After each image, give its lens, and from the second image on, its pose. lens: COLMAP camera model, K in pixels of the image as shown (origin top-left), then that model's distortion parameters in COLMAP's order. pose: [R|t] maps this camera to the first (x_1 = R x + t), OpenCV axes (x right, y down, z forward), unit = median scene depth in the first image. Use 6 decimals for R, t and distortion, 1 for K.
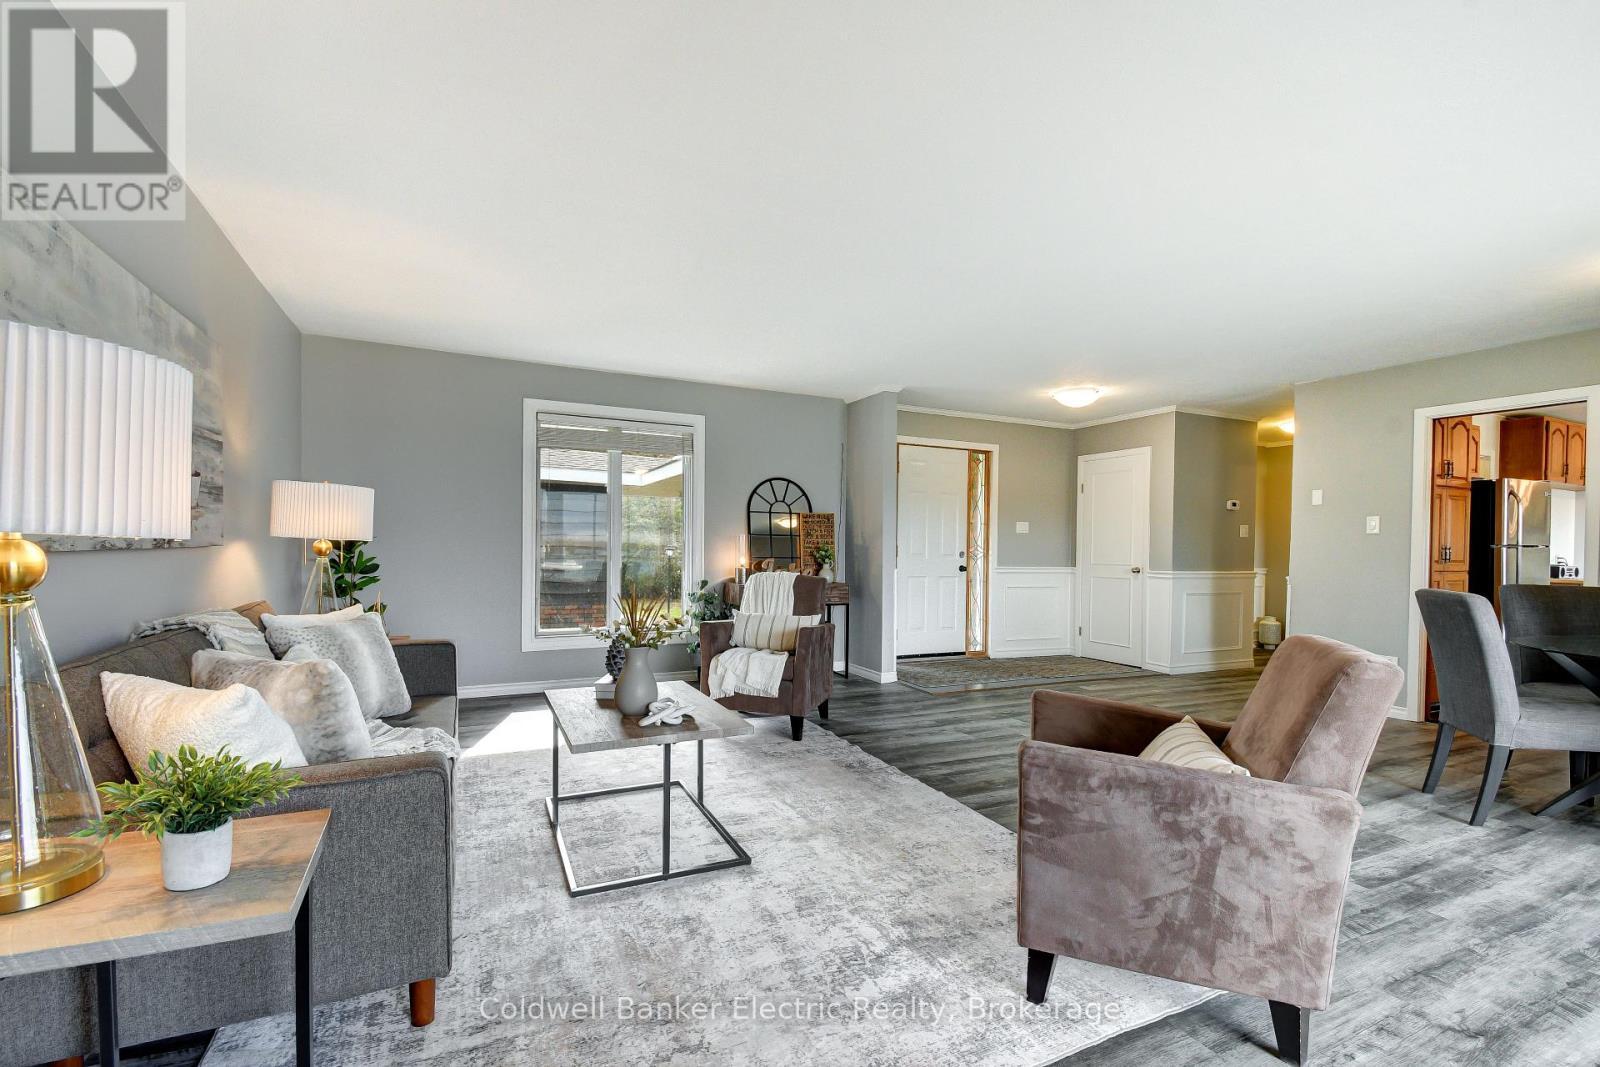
lens RADIAL K [[728.7, 0, 798.5], [0, 728.7, 539.4], [0, 0, 1]] dist [-0.000958, -0.000004]
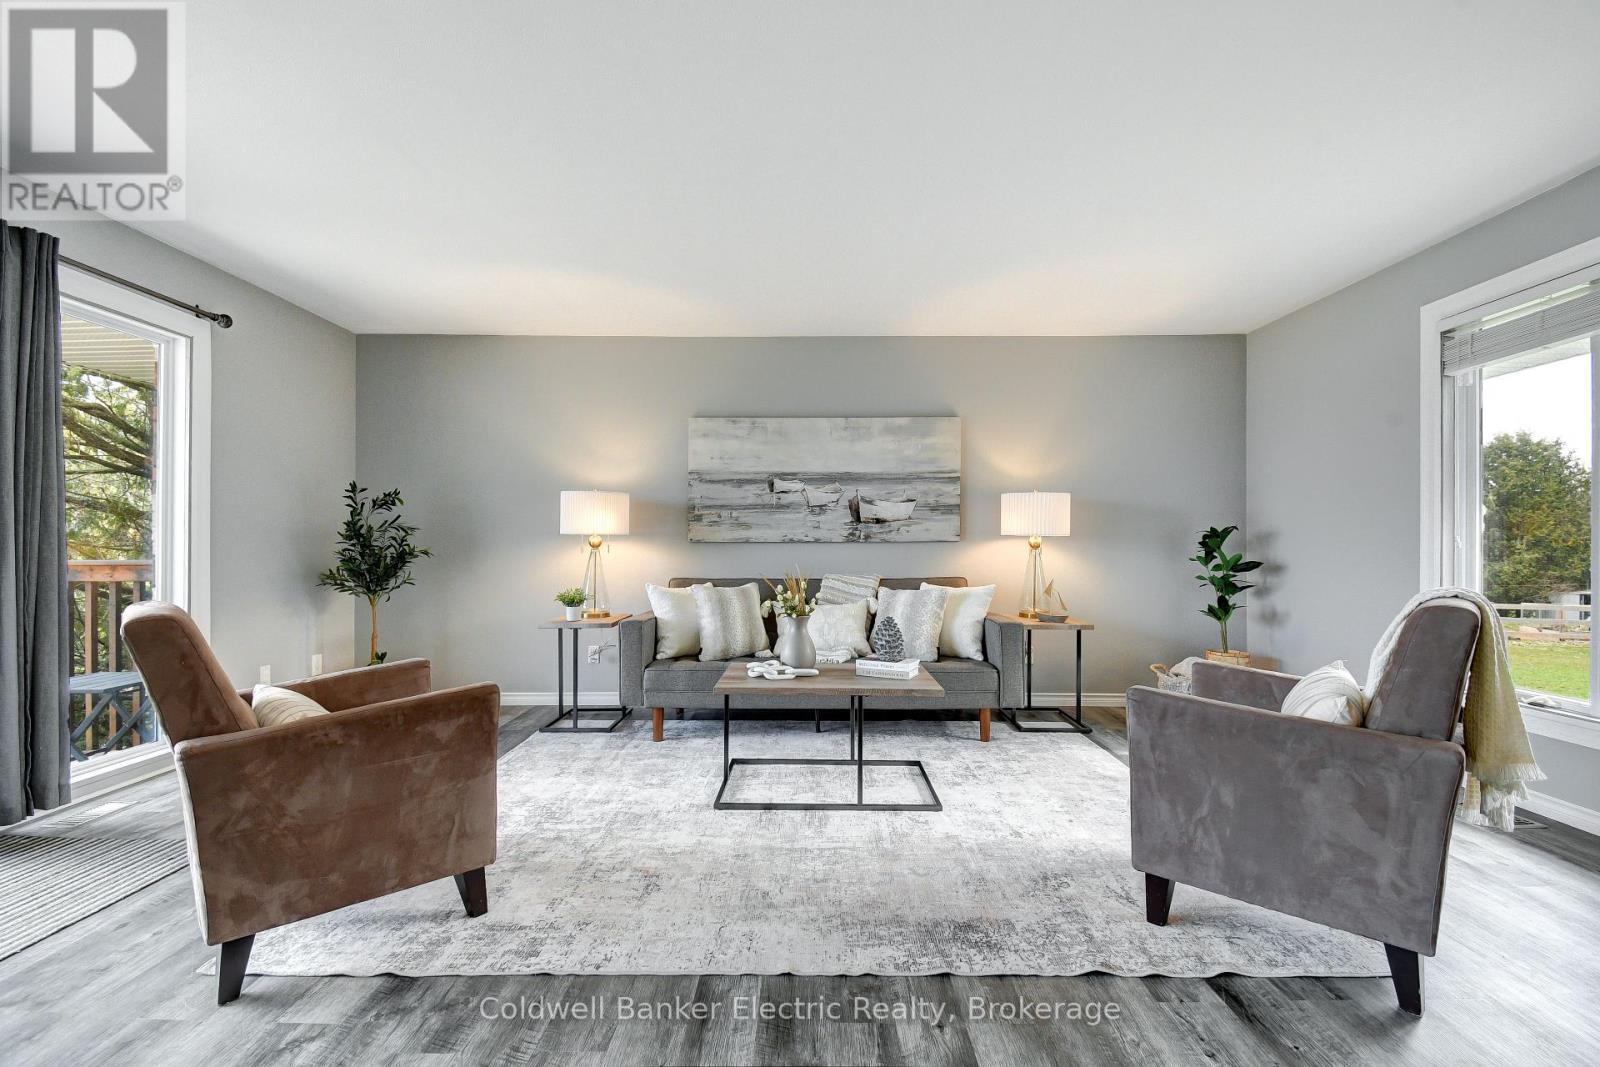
lens RADIAL K [[728.7, 0, 798.1], [0, 728.7, 538.0], [0, 0, 1]] dist [-0.000958, -0.000004]
pose [[-0.454830, -0.016038, -0.890434, 0.651165], [-0.004292, 0.999866, -0.015817, 0.030924], [0.890568, -0.003372, -0.454837, 1.196755]]
